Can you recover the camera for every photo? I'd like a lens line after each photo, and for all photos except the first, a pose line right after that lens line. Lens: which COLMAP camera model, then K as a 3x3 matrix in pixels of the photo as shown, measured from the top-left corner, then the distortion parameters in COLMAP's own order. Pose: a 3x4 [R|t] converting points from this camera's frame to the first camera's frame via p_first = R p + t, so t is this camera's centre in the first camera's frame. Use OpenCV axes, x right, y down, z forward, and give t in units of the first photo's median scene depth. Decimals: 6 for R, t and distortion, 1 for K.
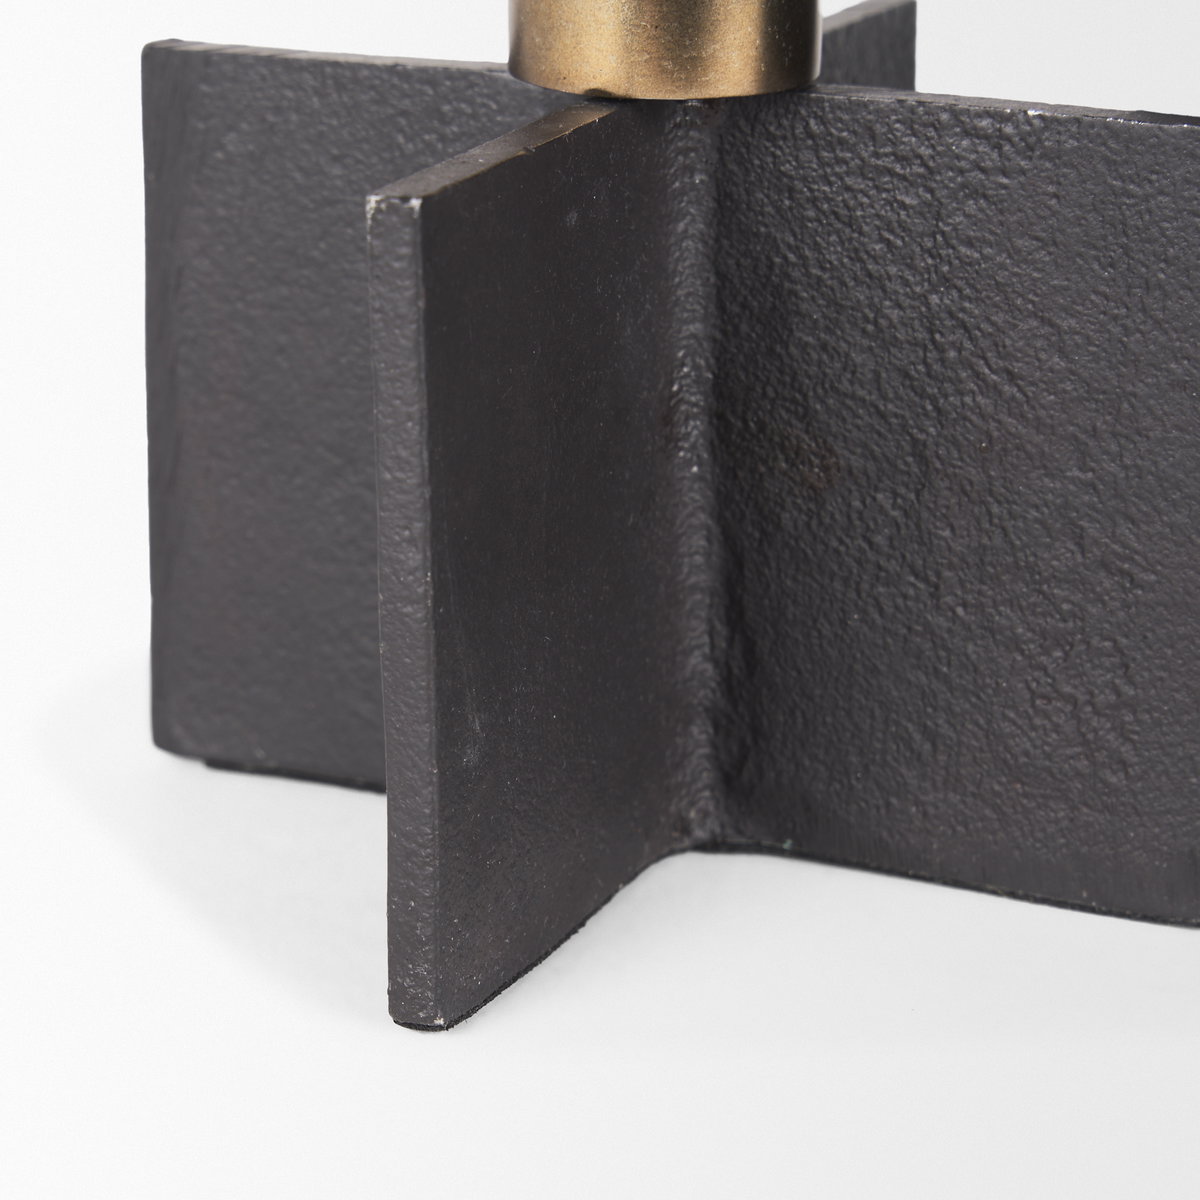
lens RADIAL K [[3677.9, 0, 600.0], [0, 3677.9, 600.0], [0, 0, 1]] dist [-0.167934, -0.683624]
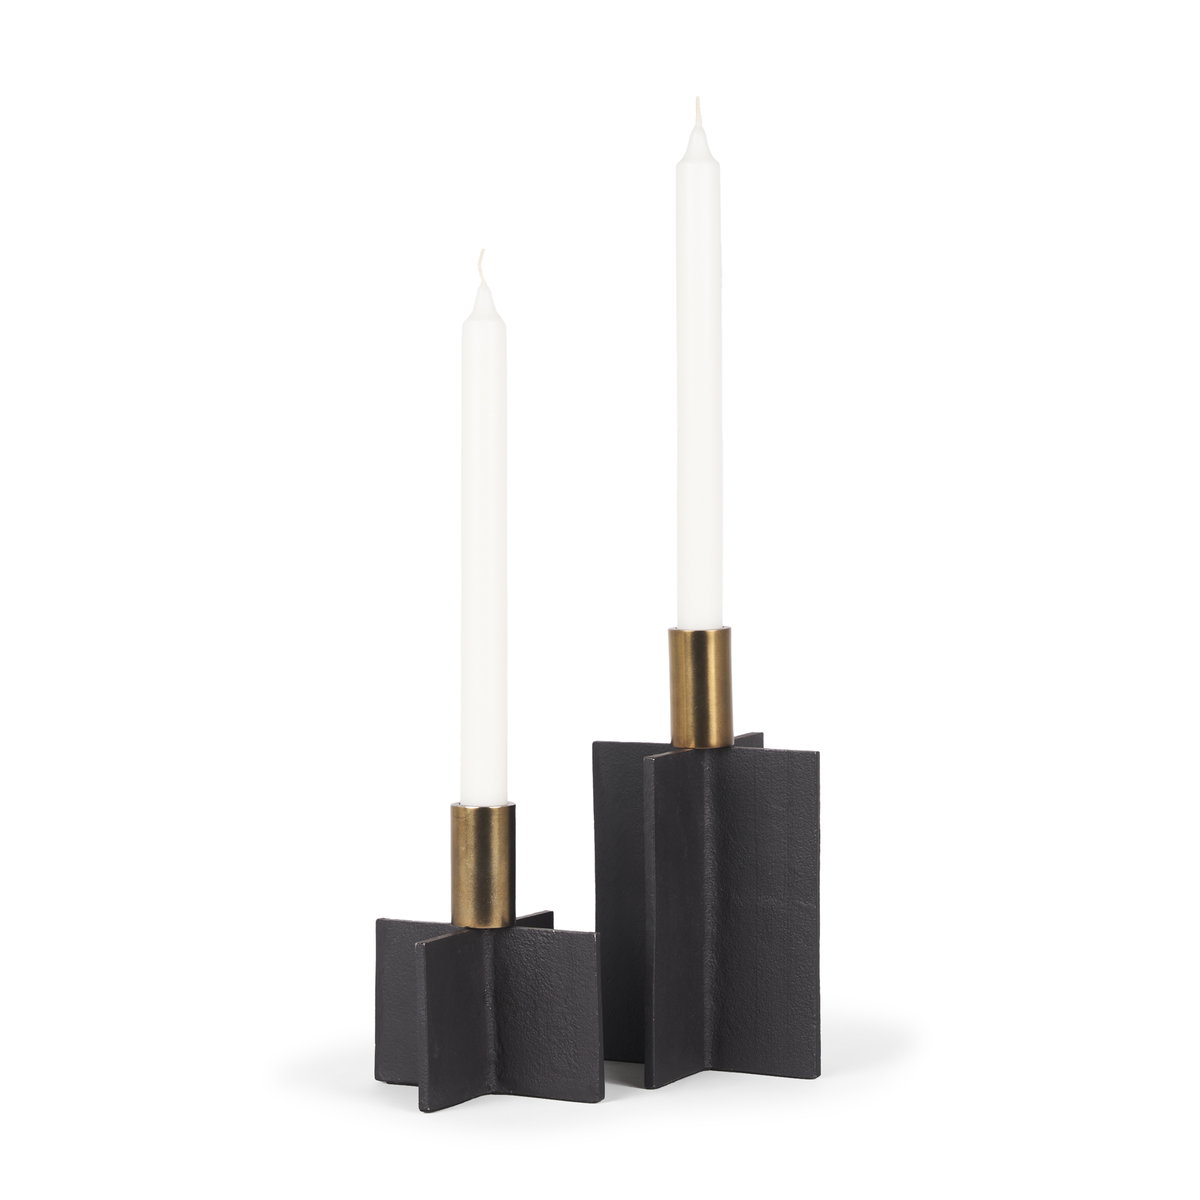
lens RADIAL K [[3677.9, 0, 600.0], [0, 3677.9, 600.0], [0, 0, 1]] dist [-0.167934, -0.683624]
pose [[0.997019, -0.005836, -0.076936, 0.543844], [-0.014785, 0.964206, -0.264740, 0.719900], [0.075727, 0.265088, 0.961246, -3.735568]]
